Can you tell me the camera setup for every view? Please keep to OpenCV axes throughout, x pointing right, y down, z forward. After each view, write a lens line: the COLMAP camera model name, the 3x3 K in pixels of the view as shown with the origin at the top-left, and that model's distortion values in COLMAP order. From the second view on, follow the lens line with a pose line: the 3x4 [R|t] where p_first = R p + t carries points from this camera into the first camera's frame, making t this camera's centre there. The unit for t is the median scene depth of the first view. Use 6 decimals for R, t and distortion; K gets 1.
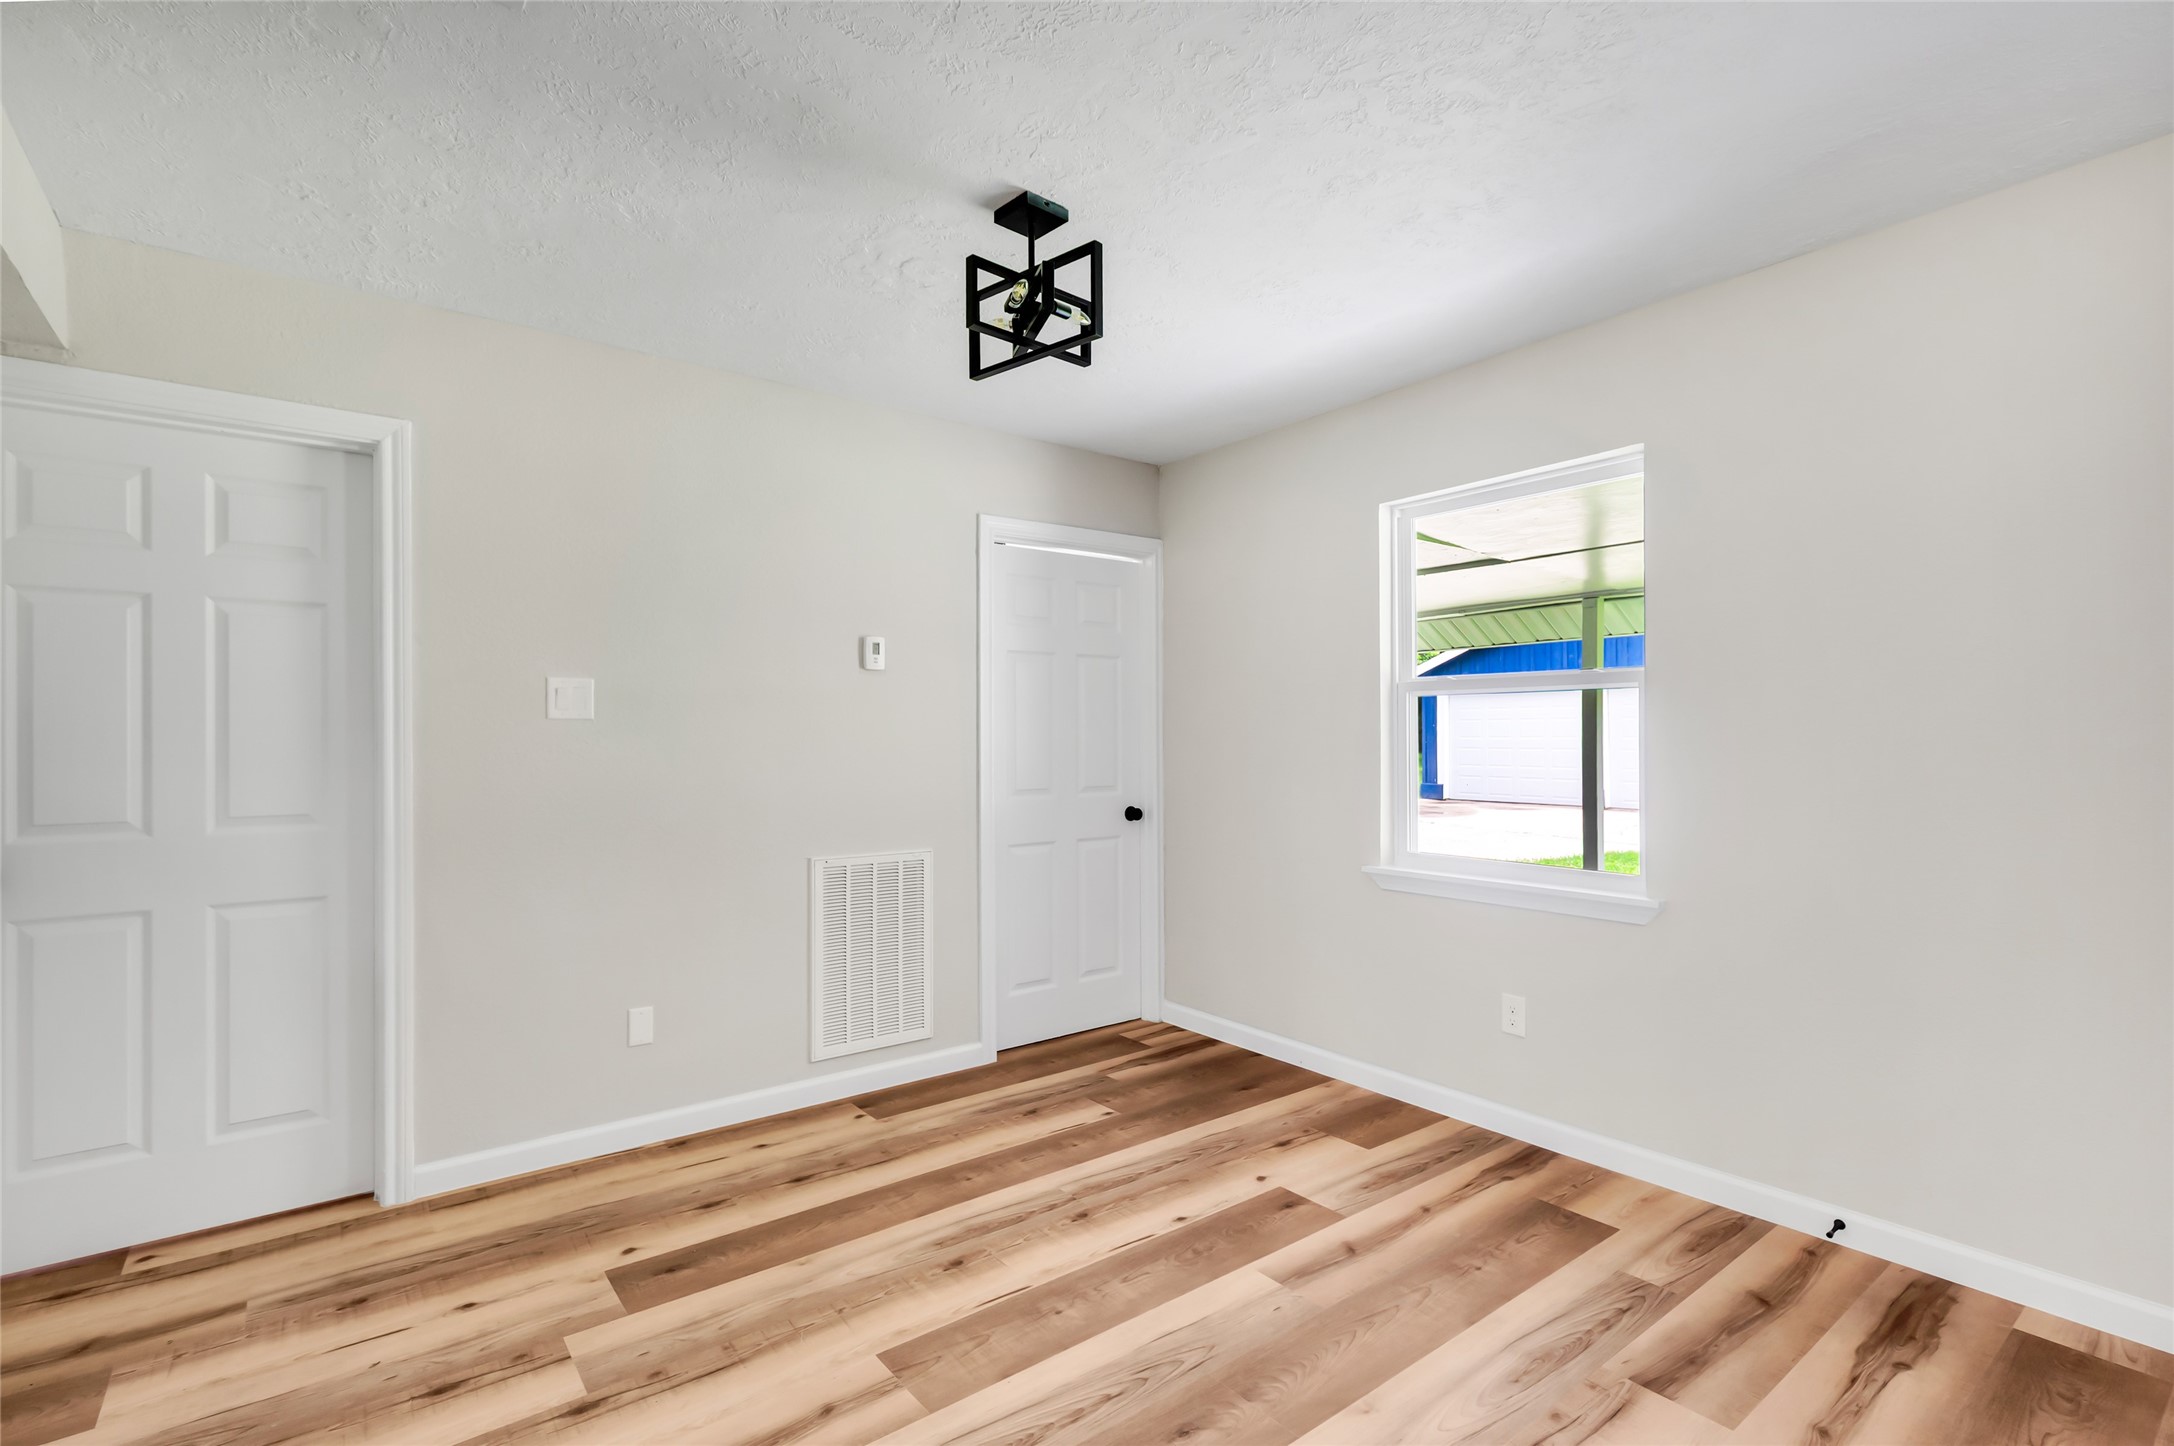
lens RADIAL K [[1009.8, 0, 1087.2], [0, 1009.8, 718.1], [0, 0, 1]] dist [0.005586, -0.000773]
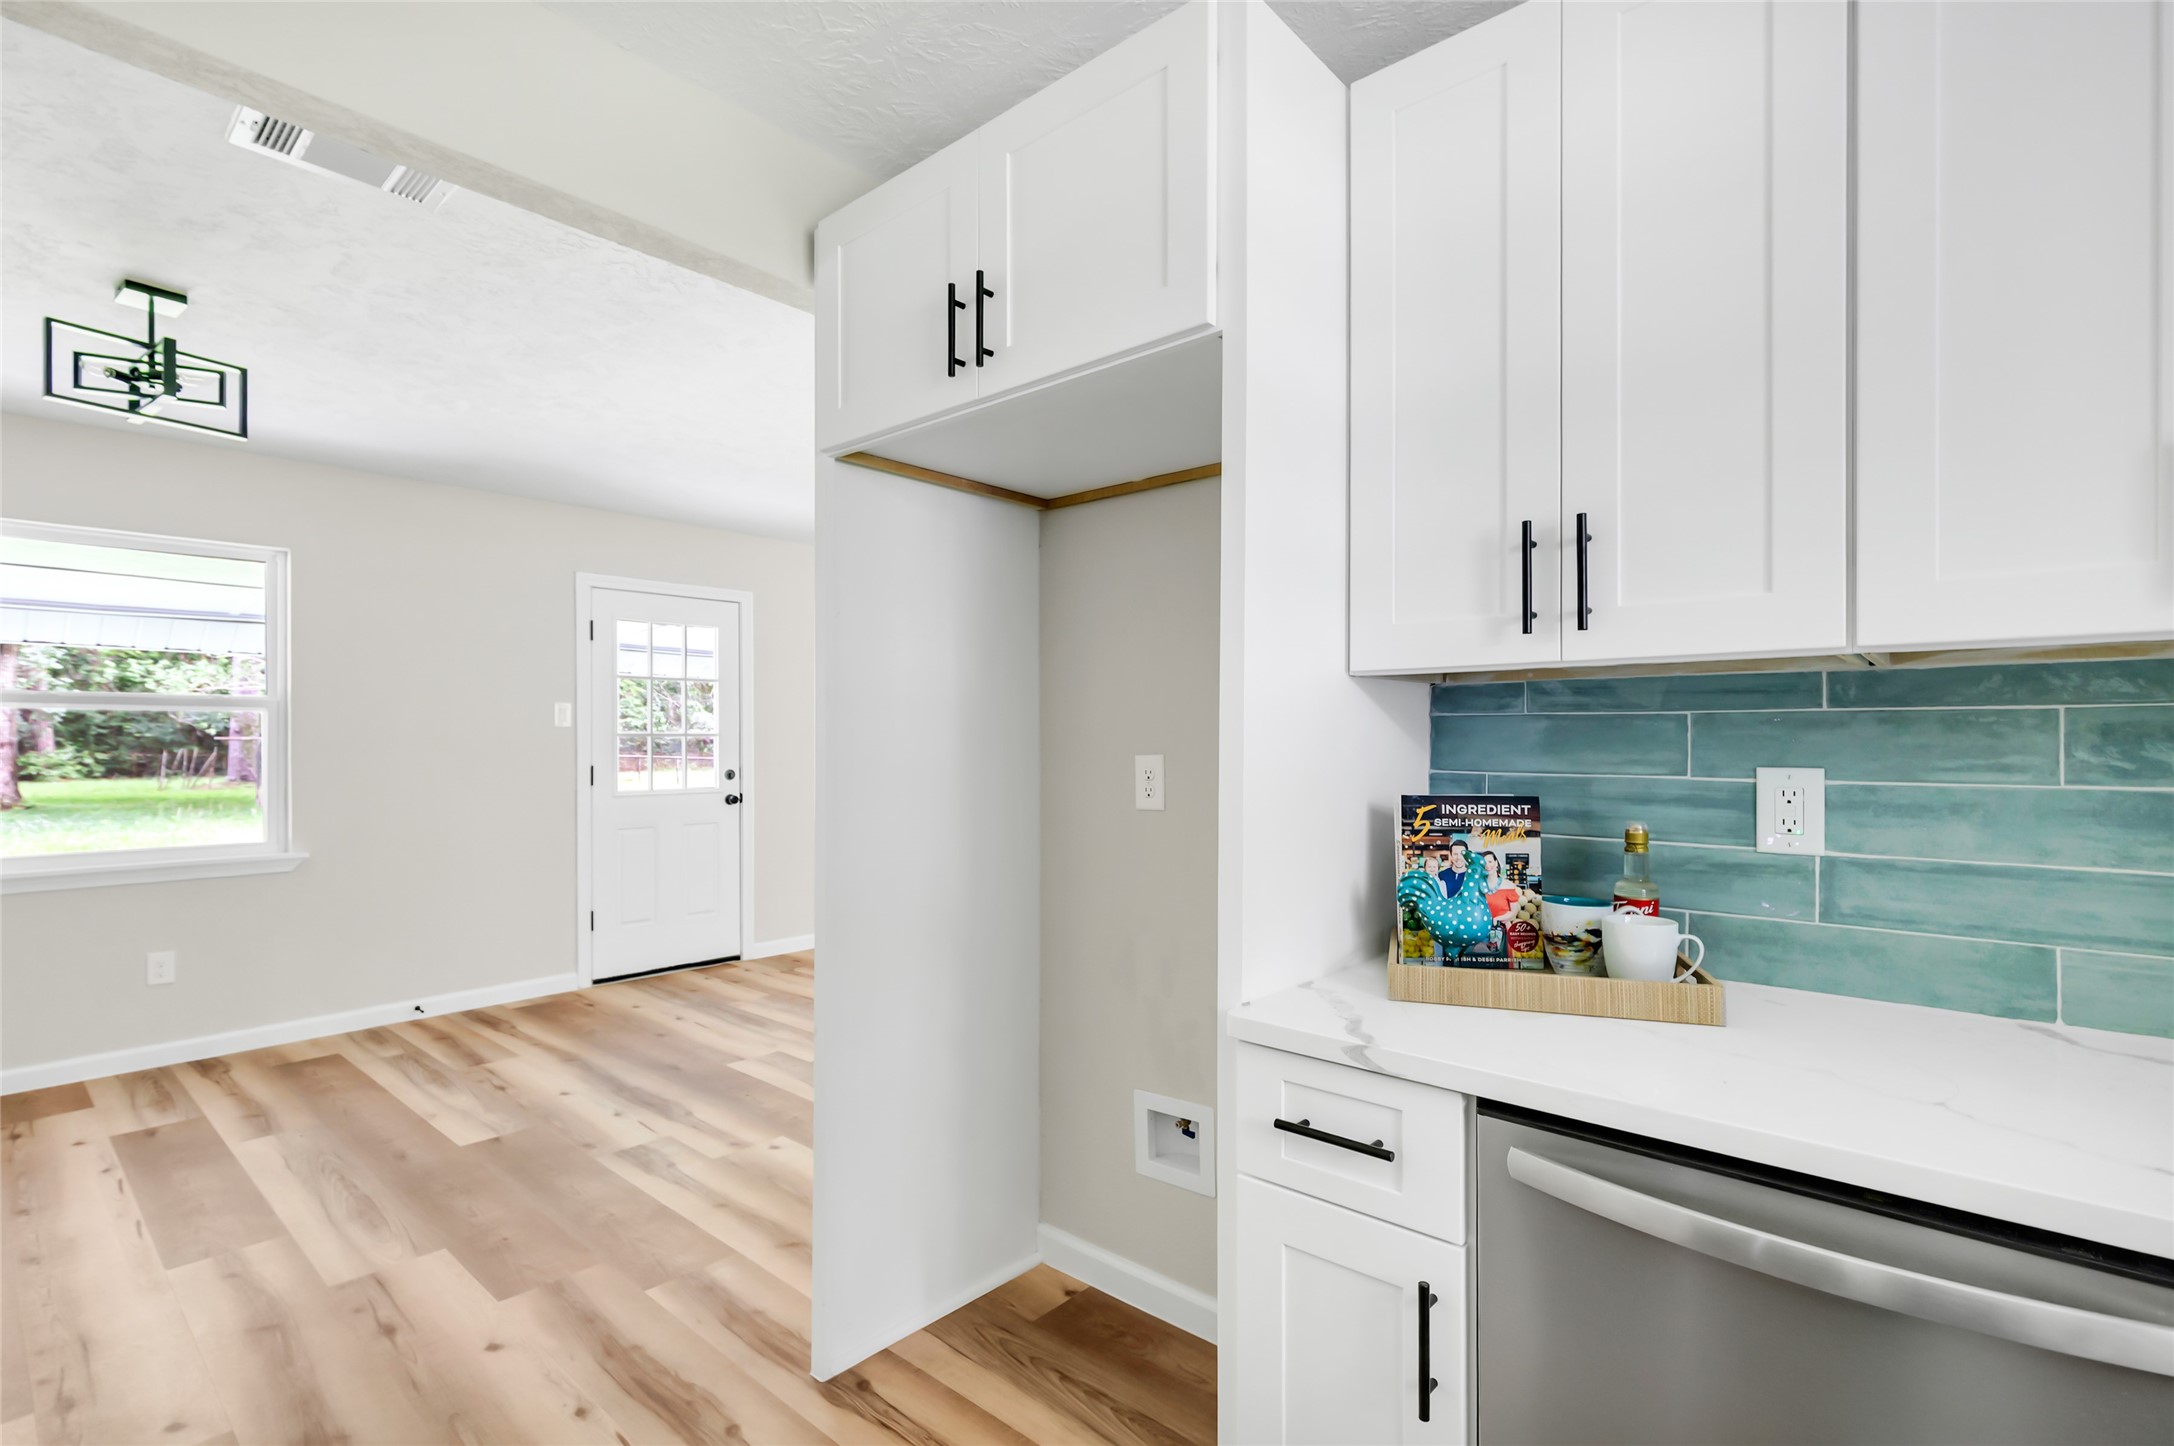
lens RADIAL K [[1009.8, 0, 1114.9], [0, 1009.8, 721.8], [0, 0, 1]] dist [0.005586, -0.000773]
pose [[-0.211386, 0.022120, 0.977152, -1.002516], [-0.014279, 0.999567, -0.025717, 0.003416], [-0.977298, -0.019389, -0.210978, 0.113933]]
